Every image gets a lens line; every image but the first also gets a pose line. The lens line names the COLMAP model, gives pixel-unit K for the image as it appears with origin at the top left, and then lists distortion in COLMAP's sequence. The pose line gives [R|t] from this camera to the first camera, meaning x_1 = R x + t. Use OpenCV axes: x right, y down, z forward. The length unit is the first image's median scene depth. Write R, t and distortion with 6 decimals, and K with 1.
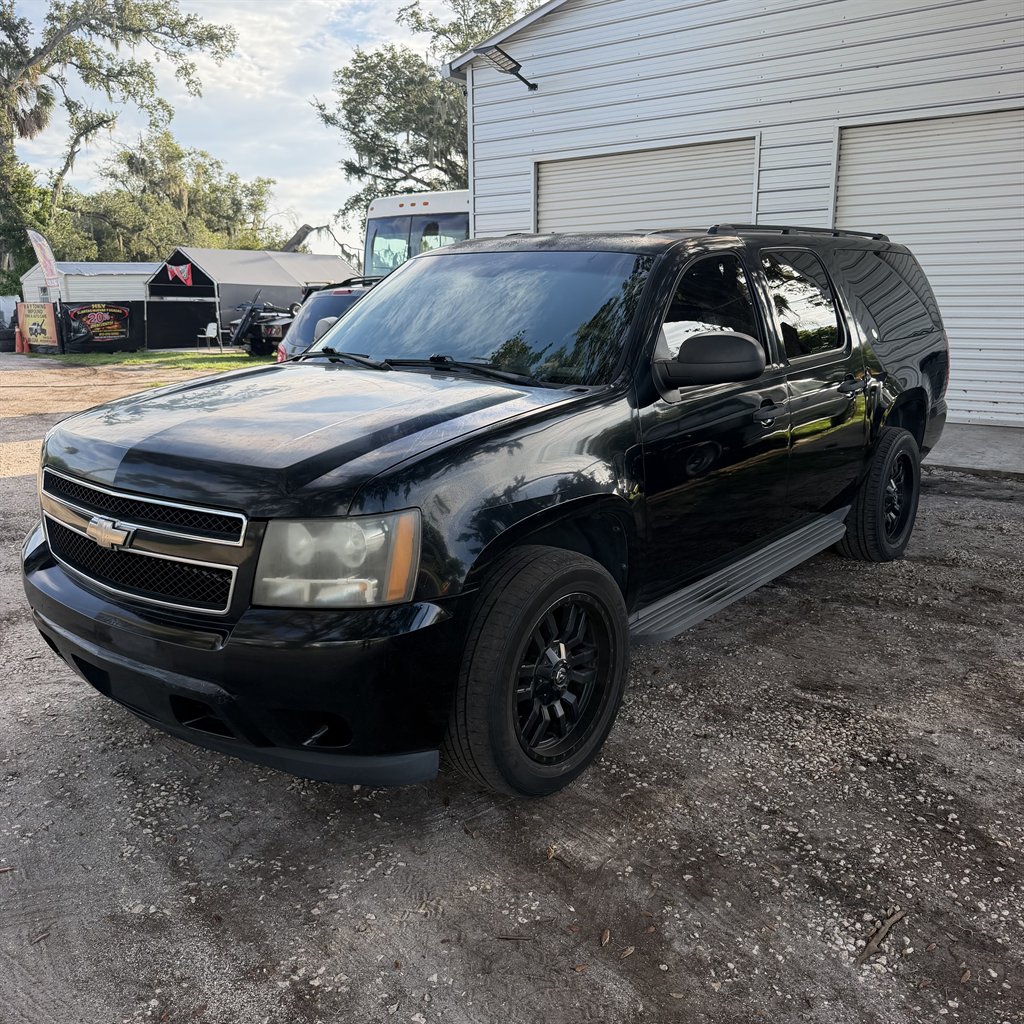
lens RADIAL K [[973.9, 0, 512.0], [0, 973.9, 512.0], [0, 0, 1]] dist [0.010111, -0.015737]
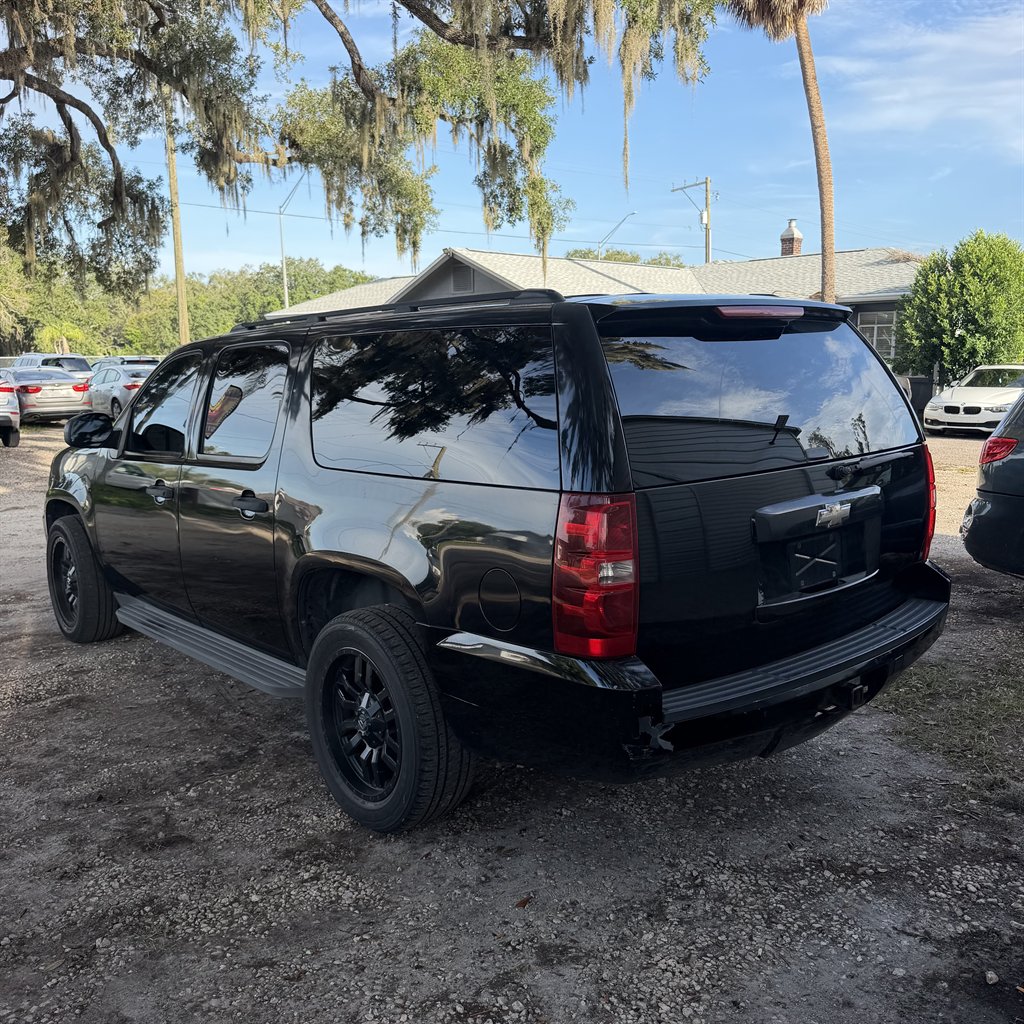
lens RADIAL K [[956.1, 0, 512.0], [0, 956.1, 512.0], [0, 0, 1]] dist [0.051912, -0.043197]
pose [[-0.177175, 0.165722, -0.970126, 0.110945], [-0.203239, 0.958313, 0.200822, -0.033902], [0.962966, 0.232748, -0.136108, 0.133215]]
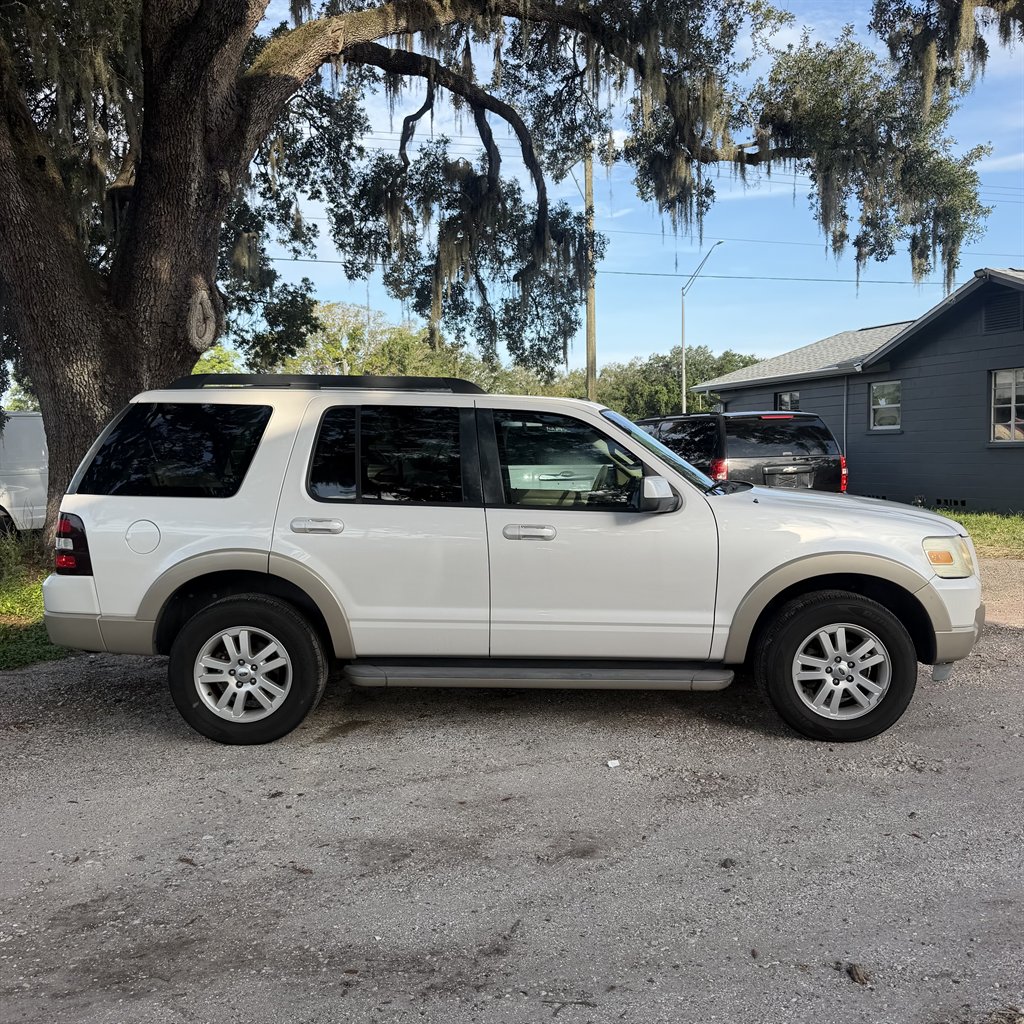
lens RADIAL K [[961.3, 0, 512.0], [0, 961.3, 512.0], [0, 0, 1]] dist [0.082455, -0.138191]
pose [[-0.534970, 0.073834, -0.841639, -0.008357], [-0.153517, 0.971096, 0.182770, -0.011789], [0.830807, 0.226982, -0.508172, 0.054377]]
